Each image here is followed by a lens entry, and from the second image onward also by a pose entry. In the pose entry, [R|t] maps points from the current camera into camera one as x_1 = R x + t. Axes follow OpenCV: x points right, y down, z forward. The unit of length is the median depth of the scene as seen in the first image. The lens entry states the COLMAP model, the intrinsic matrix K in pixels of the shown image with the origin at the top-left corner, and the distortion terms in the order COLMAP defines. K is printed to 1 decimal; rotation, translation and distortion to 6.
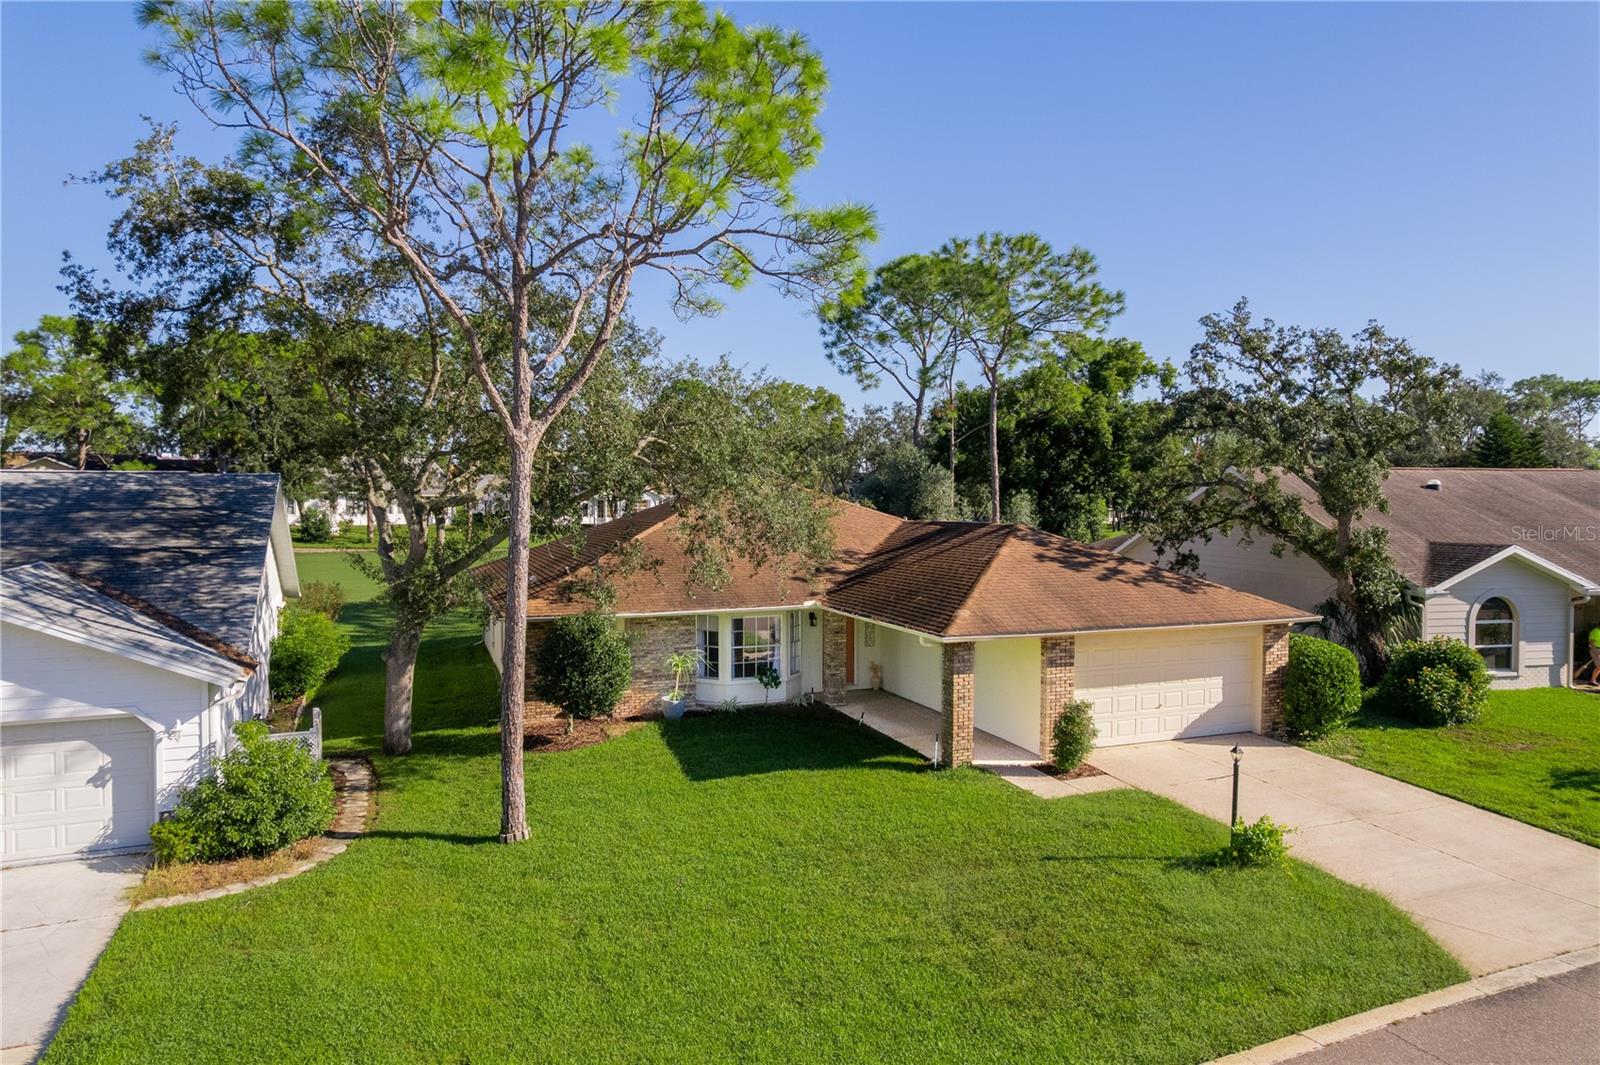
lens RADIAL K [[1025.8, 0, 794.7], [0, 1025.8, 529.1], [0, 0, 1]] dist [-0.074394, 0.065292]
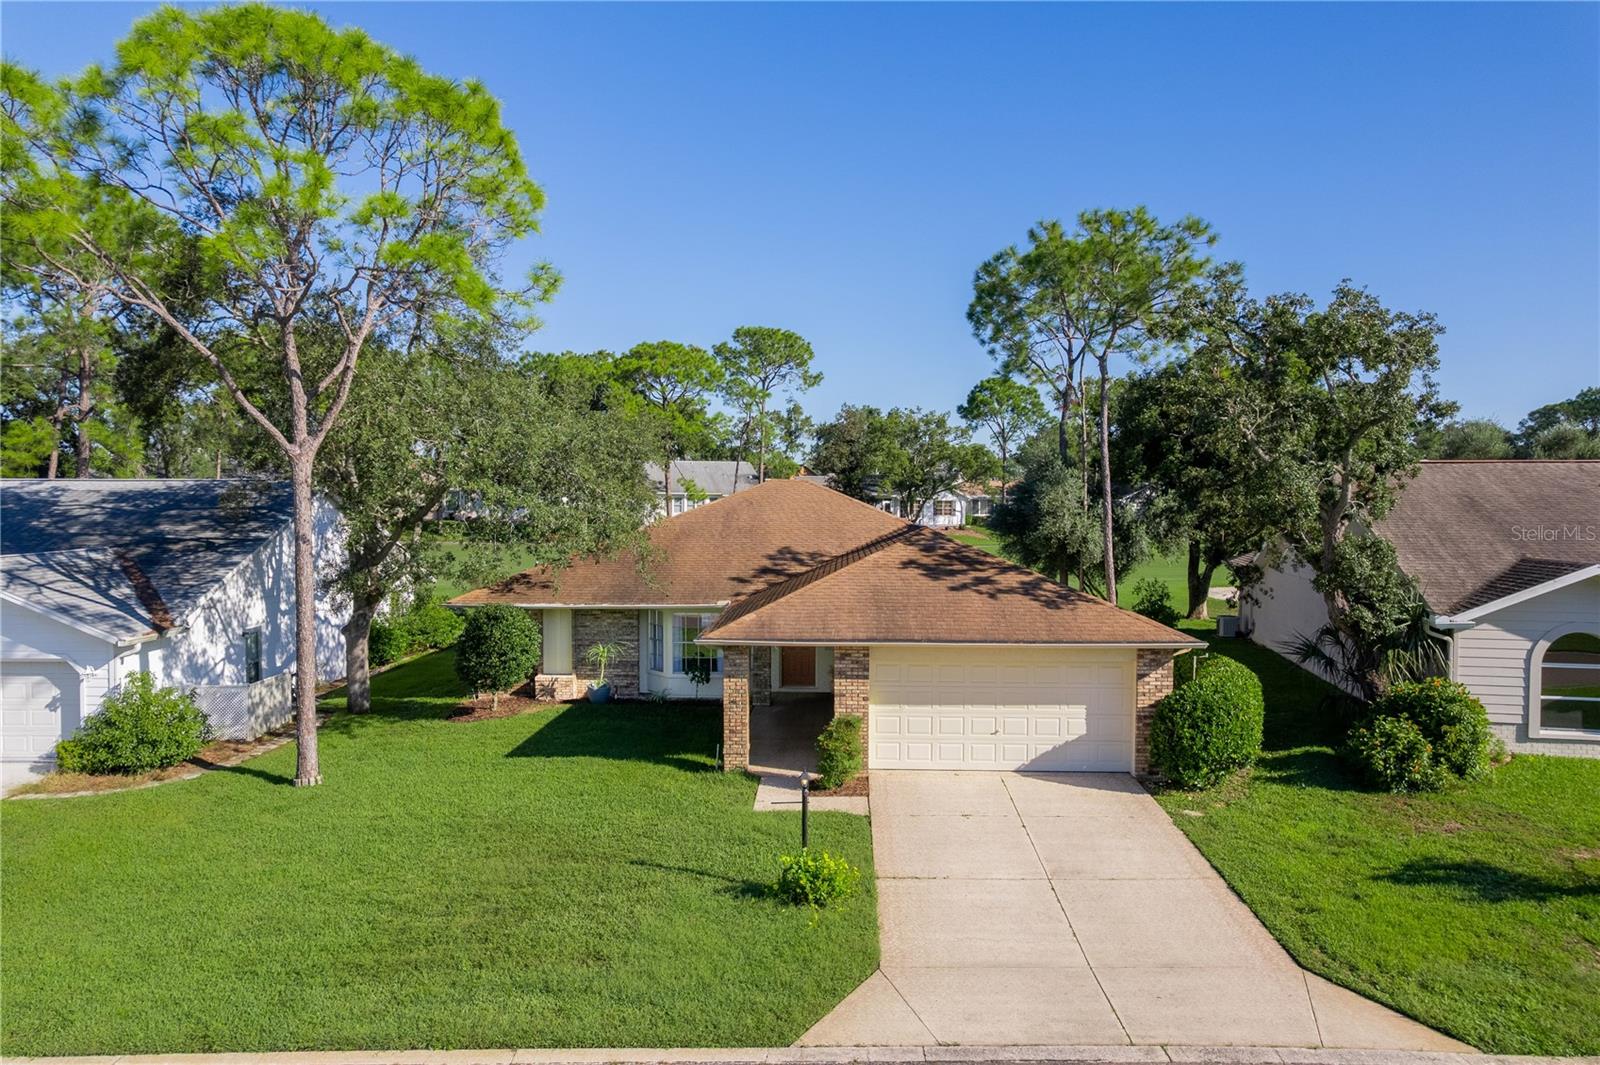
lens RADIAL K [[1025.8, 0, 794.7], [0, 1025.8, 529.1], [0, 0, 1]] dist [-0.074394, 0.065292]
pose [[0.918574, 0.012282, -0.395058, 0.598836], [-0.012135, 0.999922, 0.002870, -0.006393], [0.395062, 0.002157, 0.918652, 0.107052]]
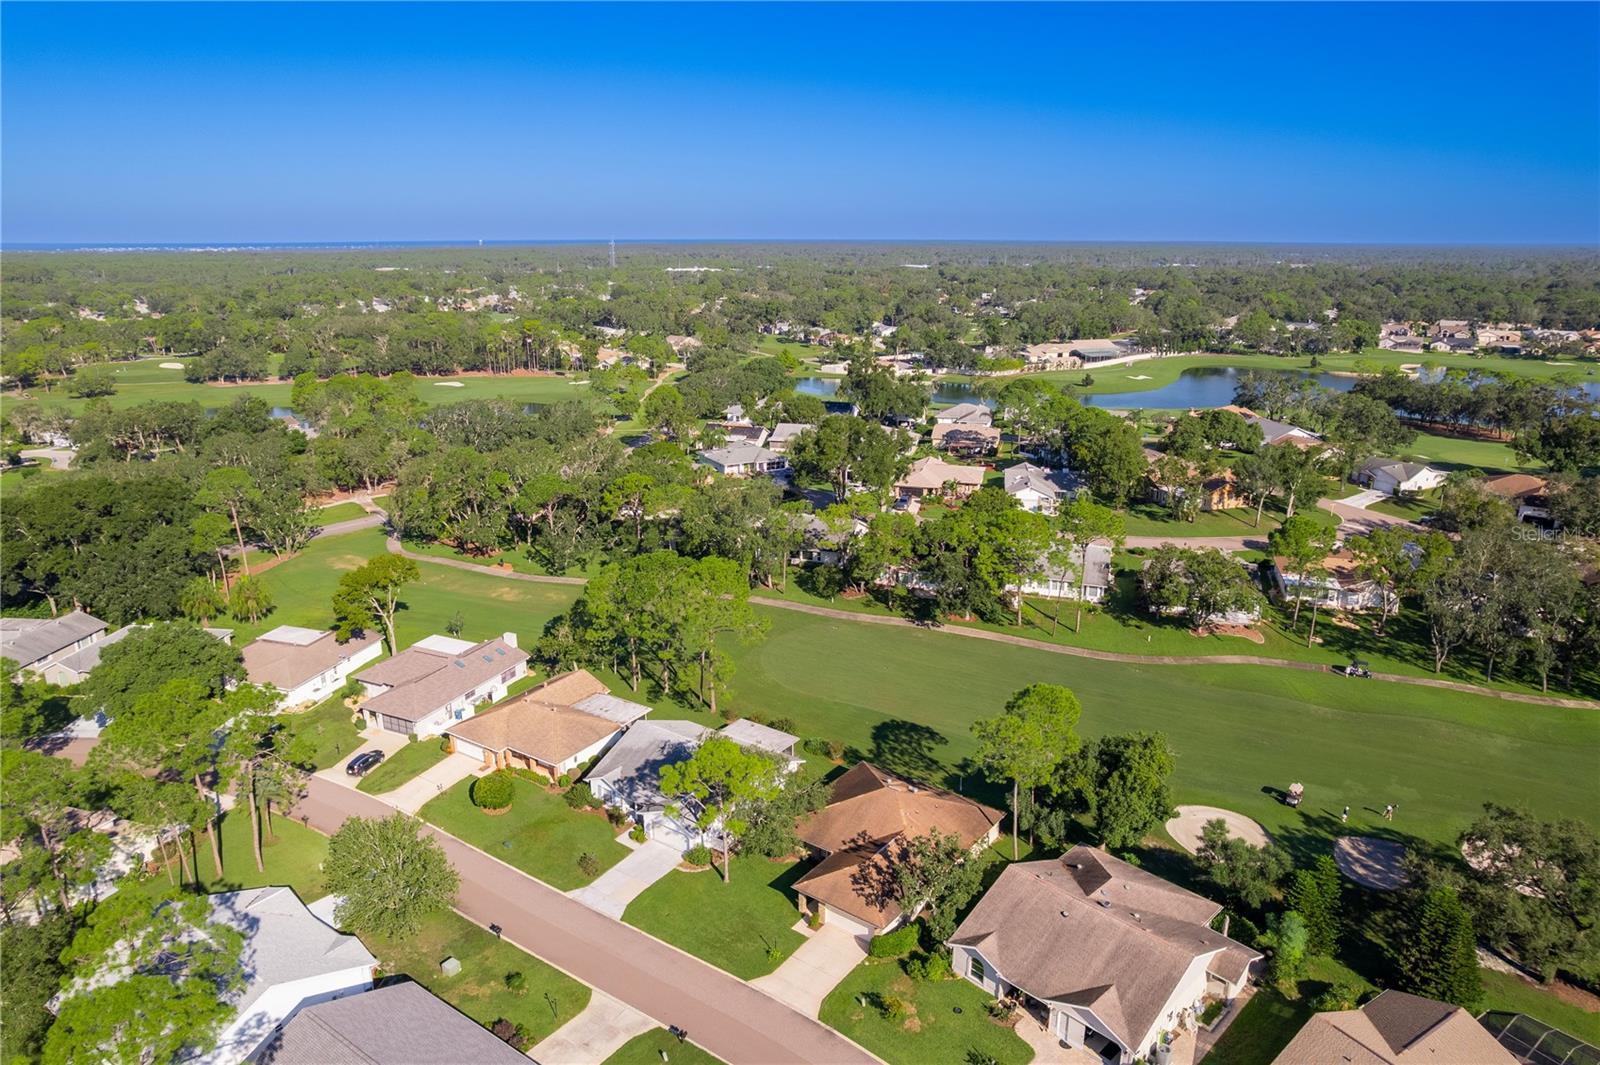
lens RADIAL K [[1025.8, 0, 794.7], [0, 1025.8, 529.1], [0, 0, 1]] dist [-0.074394, 0.065292]
pose [[0.524432, 0.232045, -0.819223, 3.380586], [-0.019346, 0.965147, 0.260993, -2.530709], [0.851233, -0.121024, 0.510643, -1.090950]]
